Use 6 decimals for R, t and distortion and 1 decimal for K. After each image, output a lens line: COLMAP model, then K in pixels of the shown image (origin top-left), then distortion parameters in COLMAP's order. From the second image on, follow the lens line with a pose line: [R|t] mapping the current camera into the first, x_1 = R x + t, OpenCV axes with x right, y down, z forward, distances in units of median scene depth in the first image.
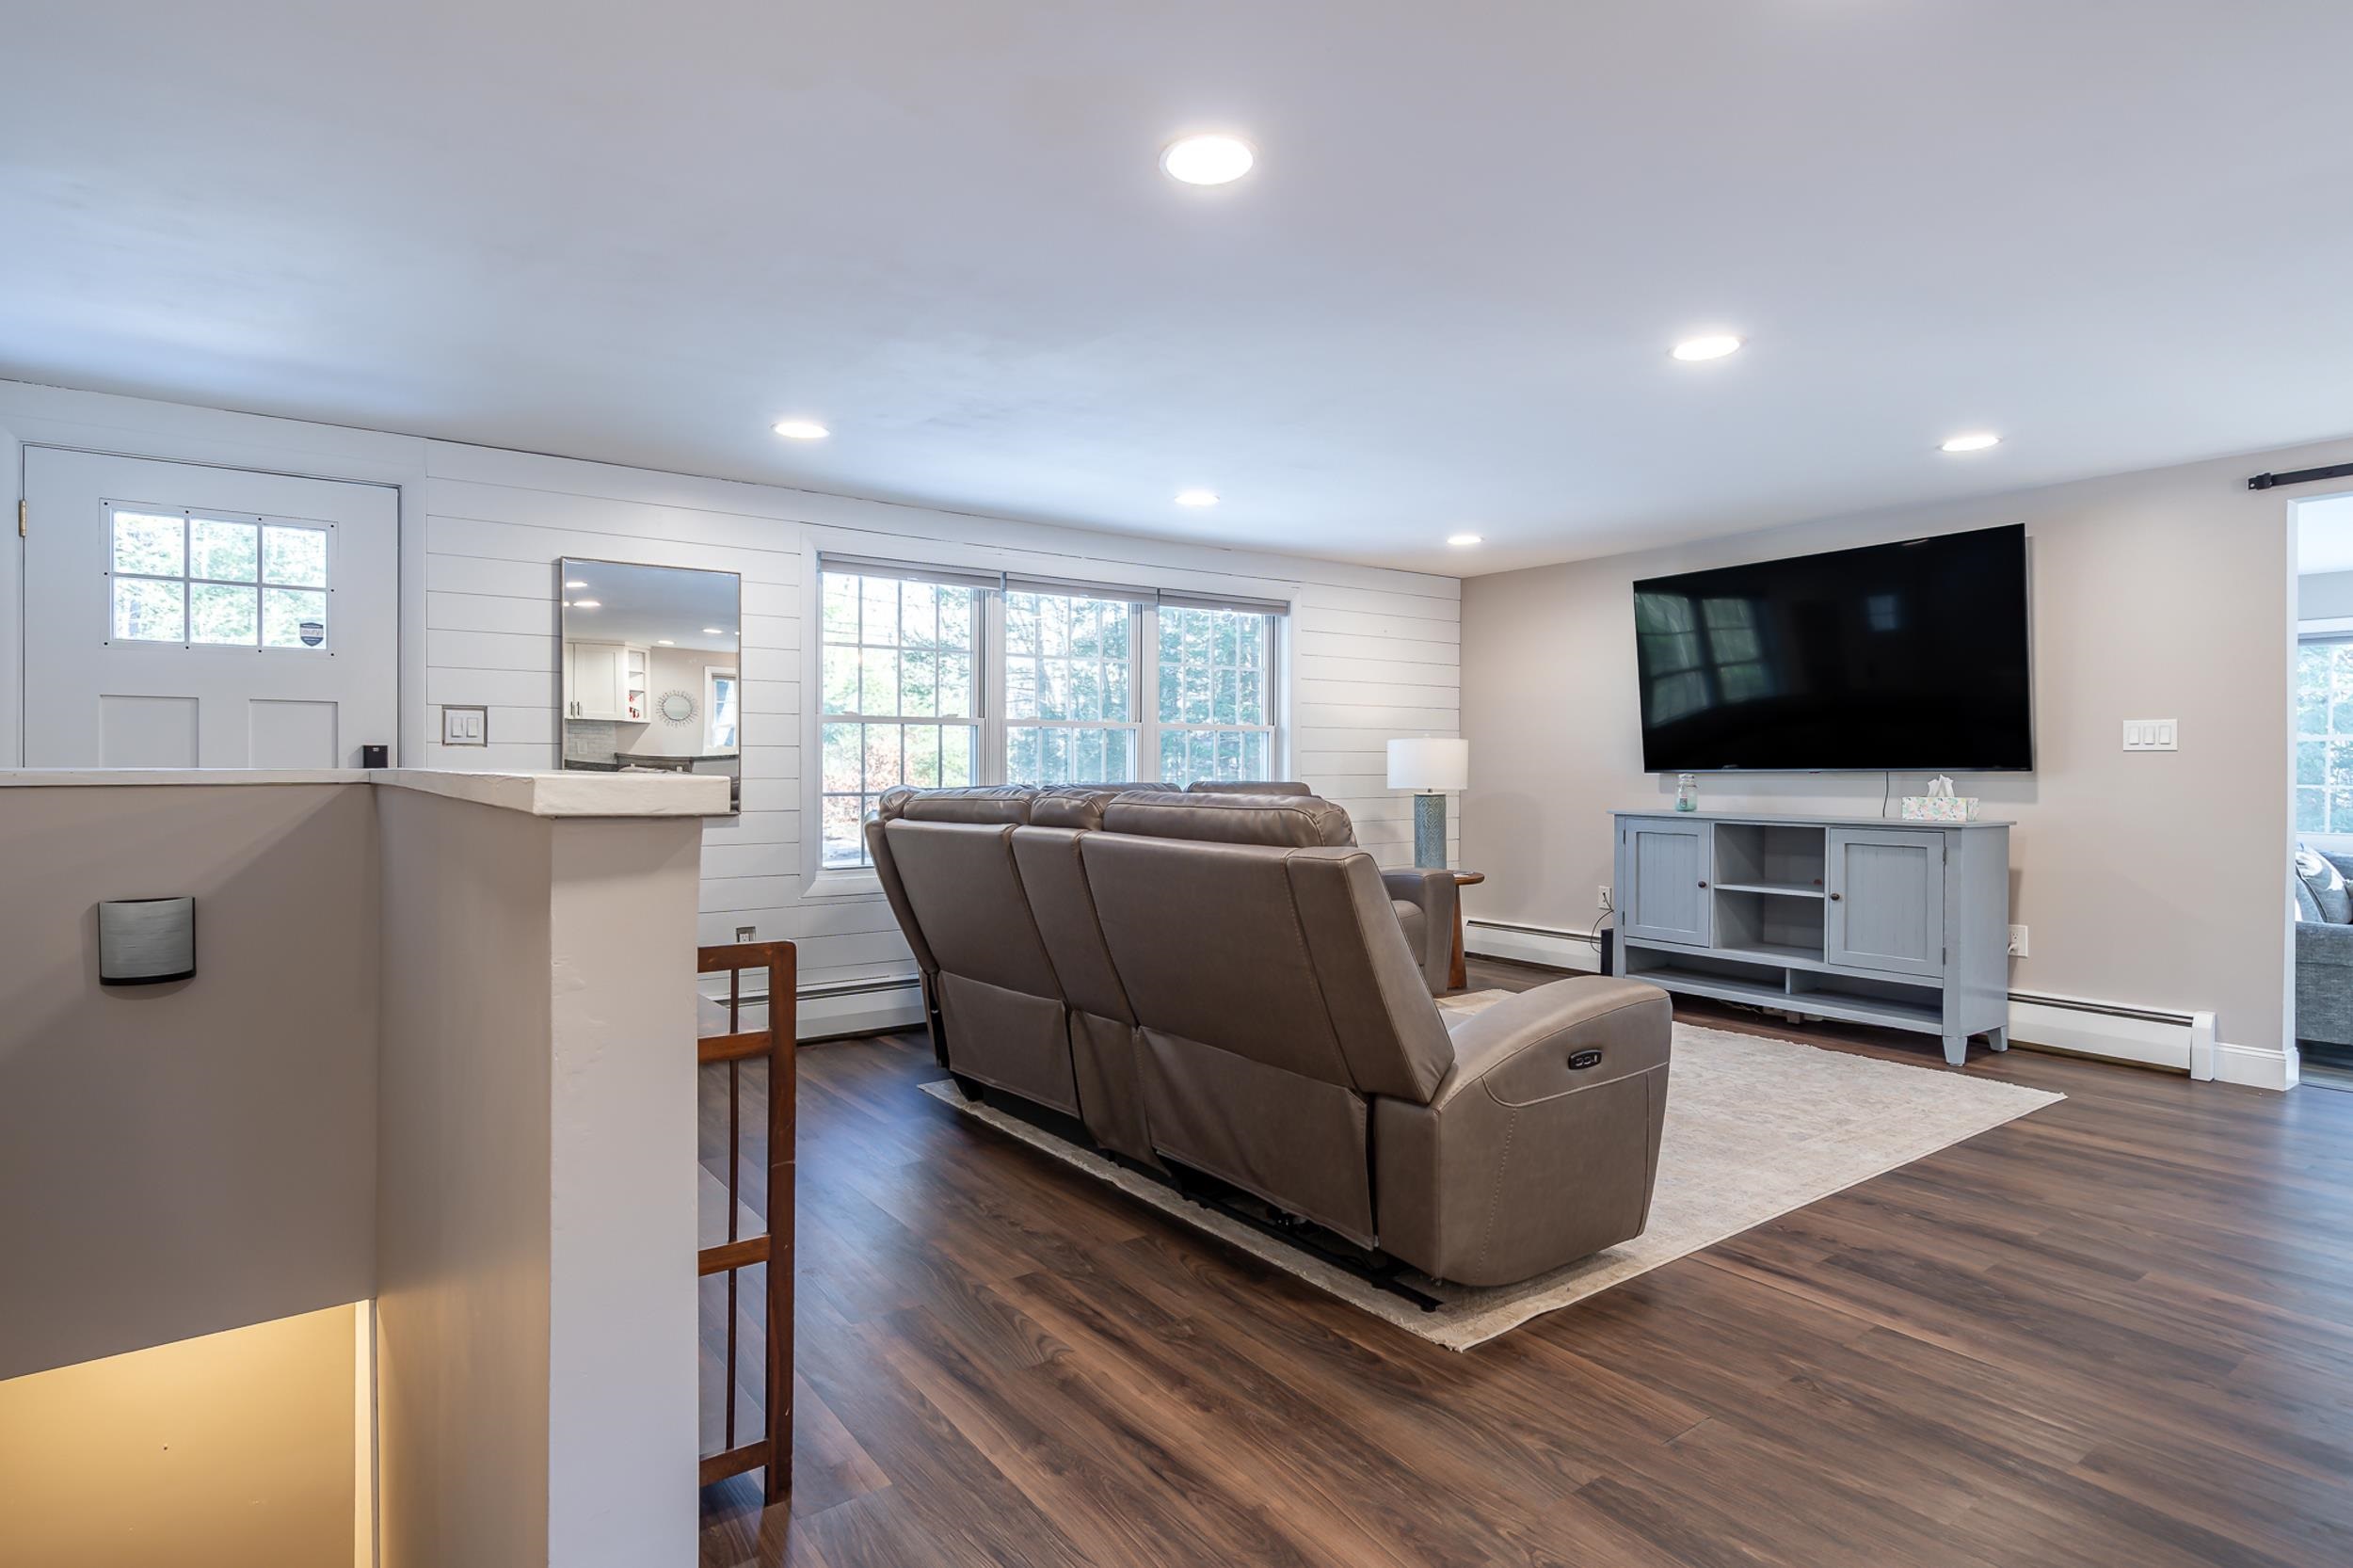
lens RADIAL K [[1236.7, 0, 1192.1], [0, 1236.7, 776.5], [0, 0, 1]] dist [0.003636, -0.000964]
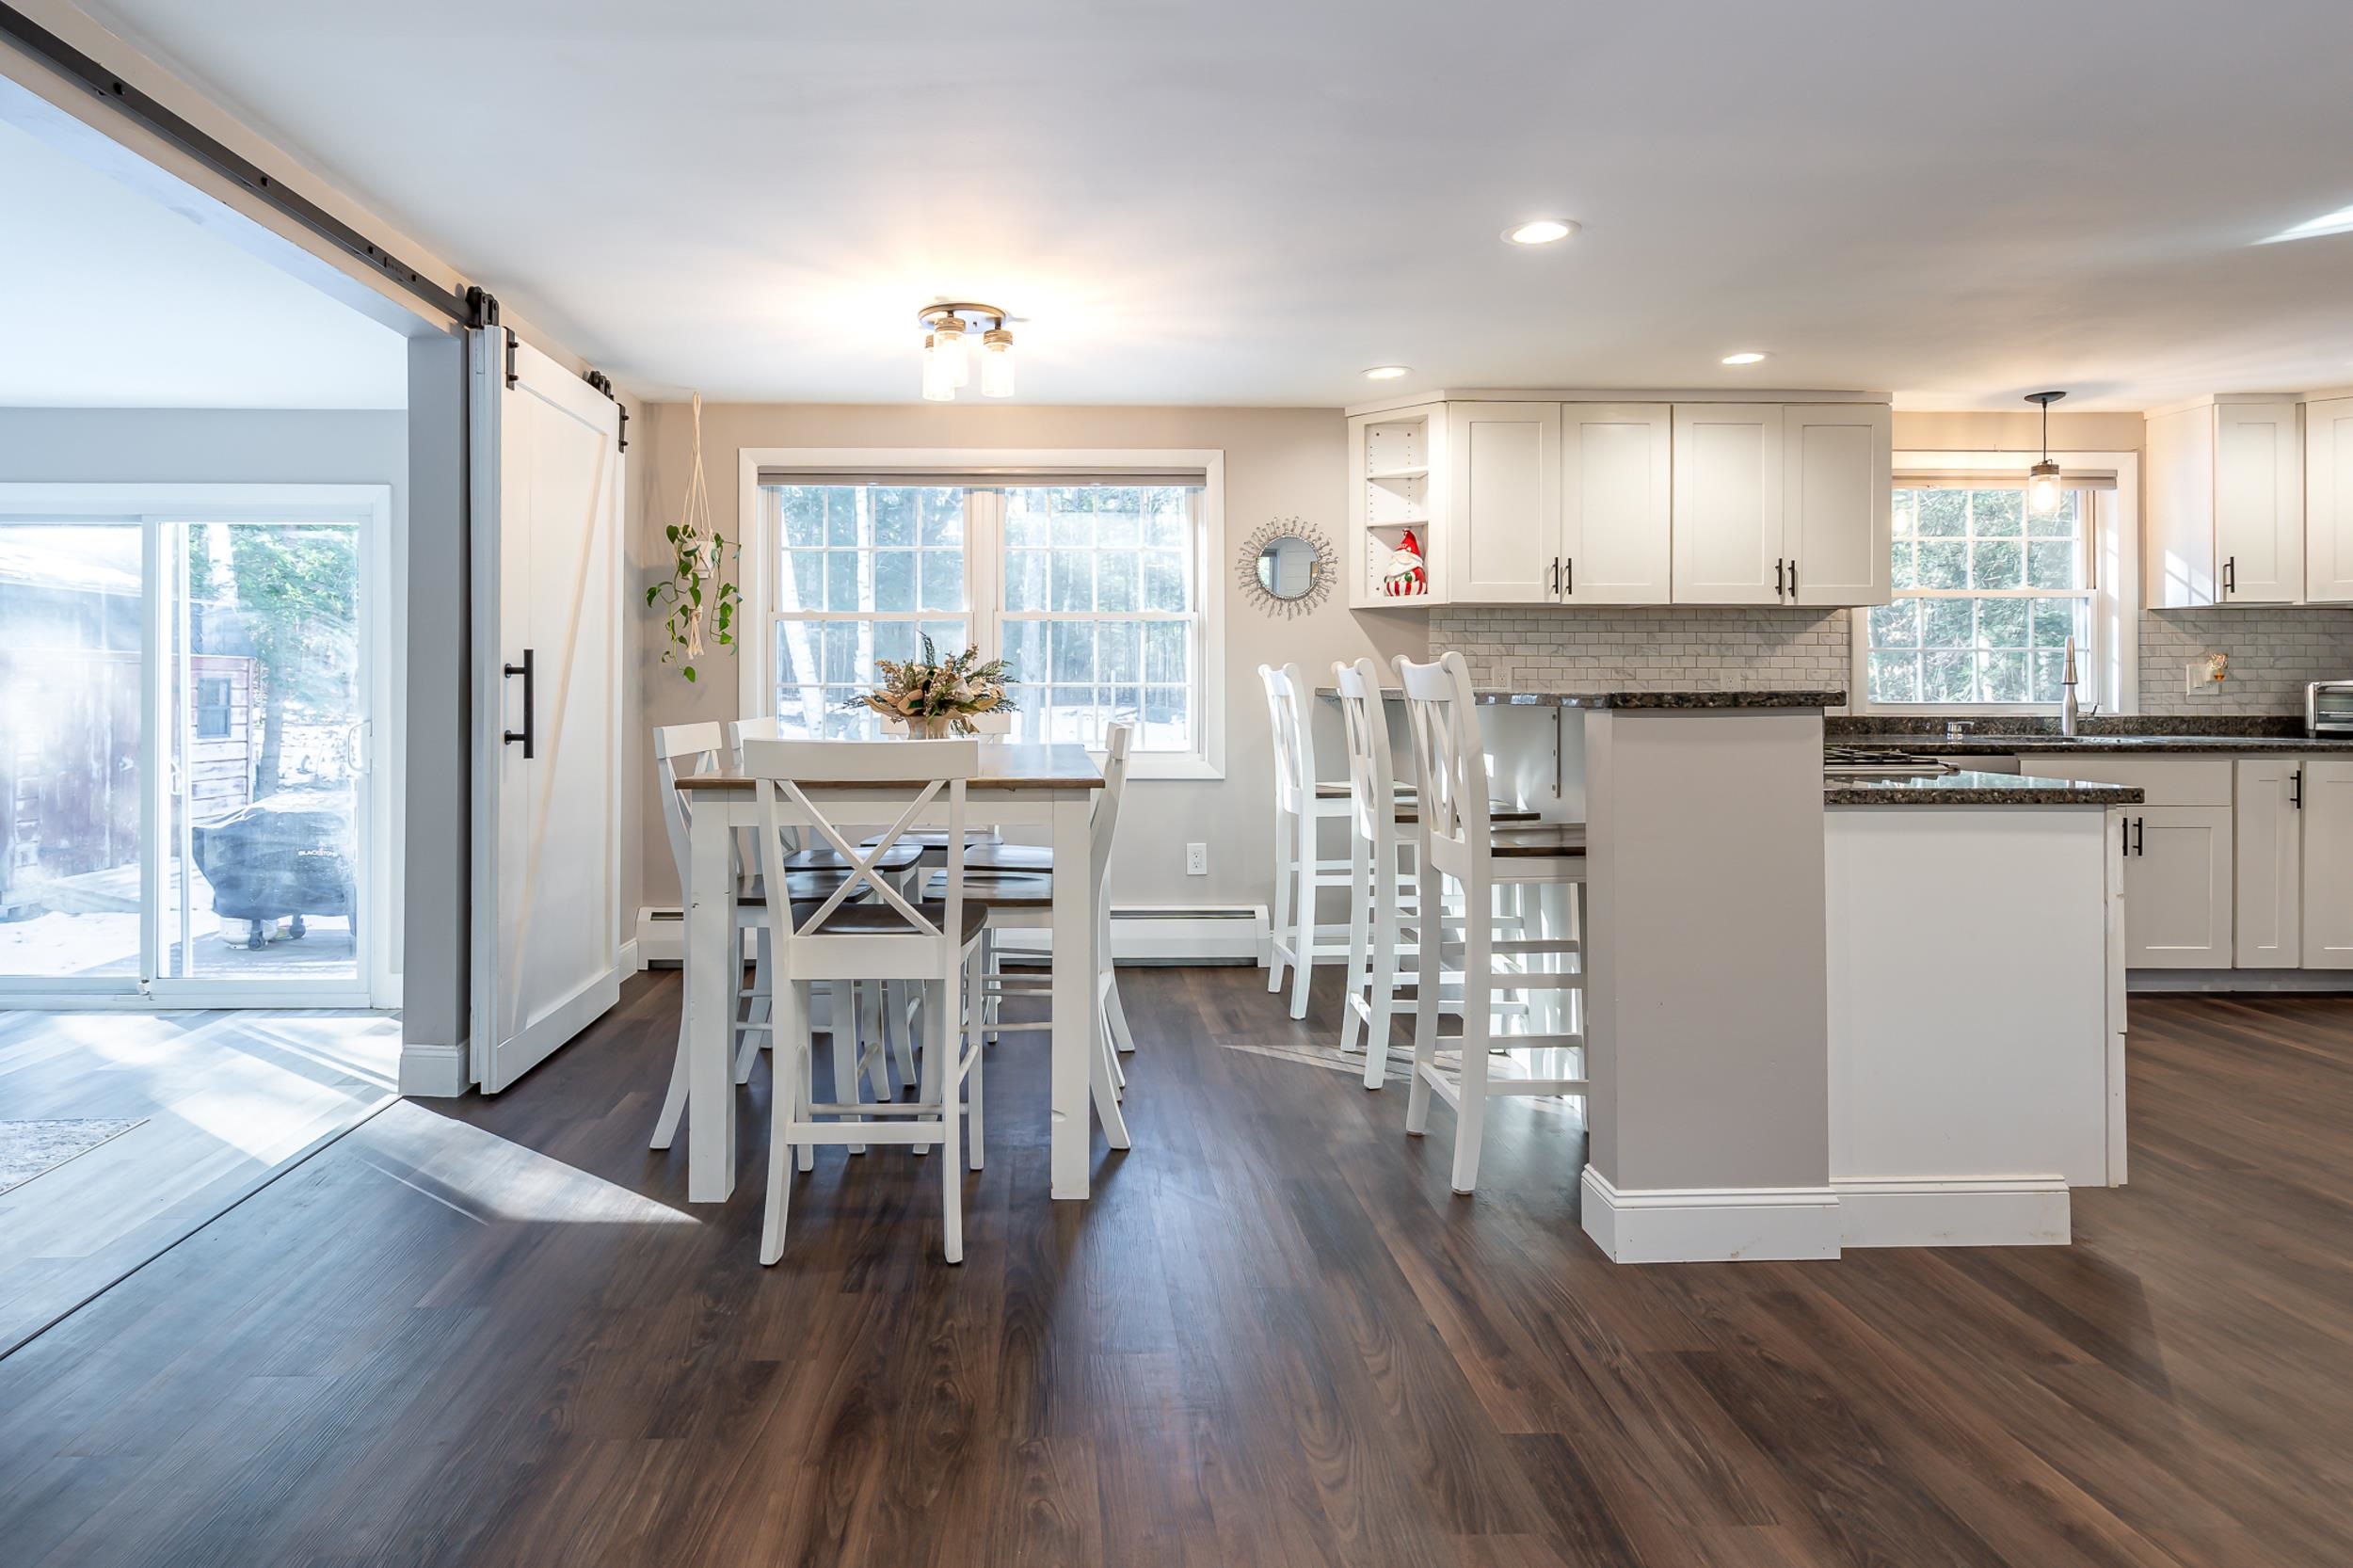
lens RADIAL K [[1318.2, 0, 1056.7], [0, 1318.2, 683.1], [0, 0, 1]] dist [0.003793, -0.001261]
pose [[-0.811994, 0.002594, 0.583660, 0.465474], [0.005195, 0.999983, 0.002783, -0.008541], [-0.583643, 0.005291, -0.811993, 1.459393]]
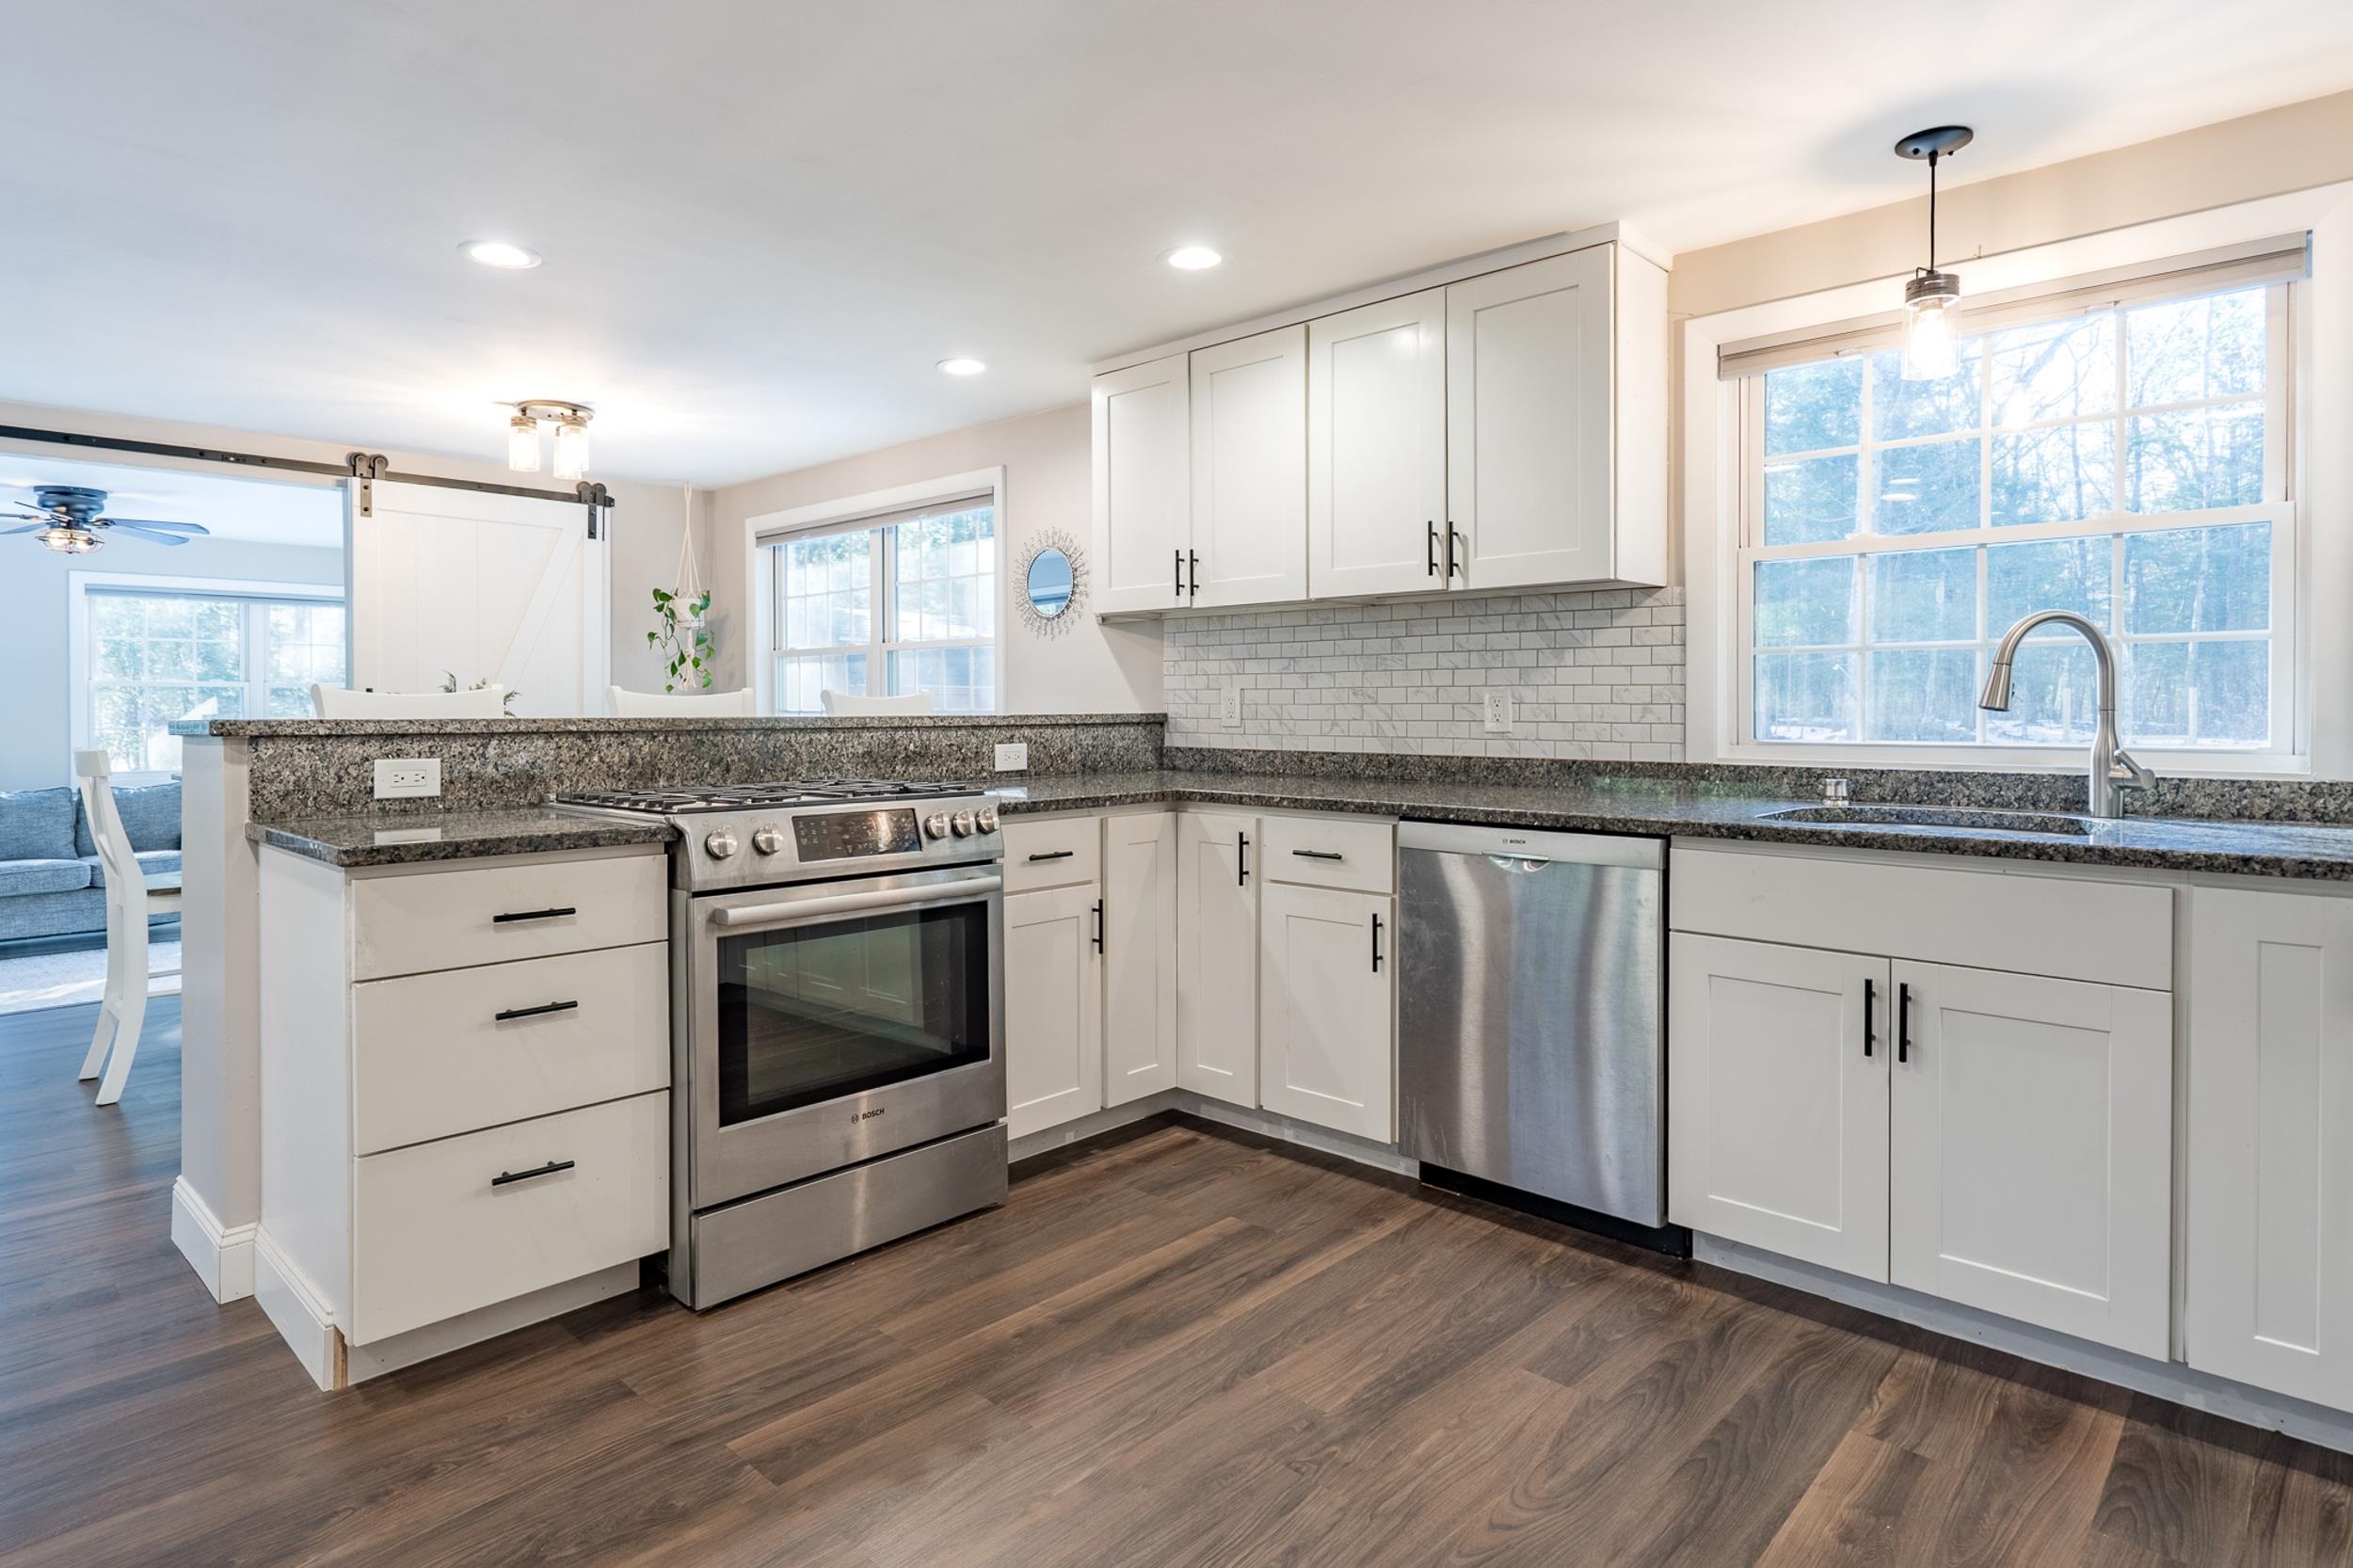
lens RADIAL K [[1236.7, 0, 1090.6], [0, 1236.7, 730.2], [0, 0, 1]] dist [0.003636, -0.000964]
pose [[-0.142551, -0.017055, 0.989641, -0.233079], [0.009701, 0.999779, 0.018627, -0.003849], [-0.989740, 0.012256, -0.142354, 0.126377]]
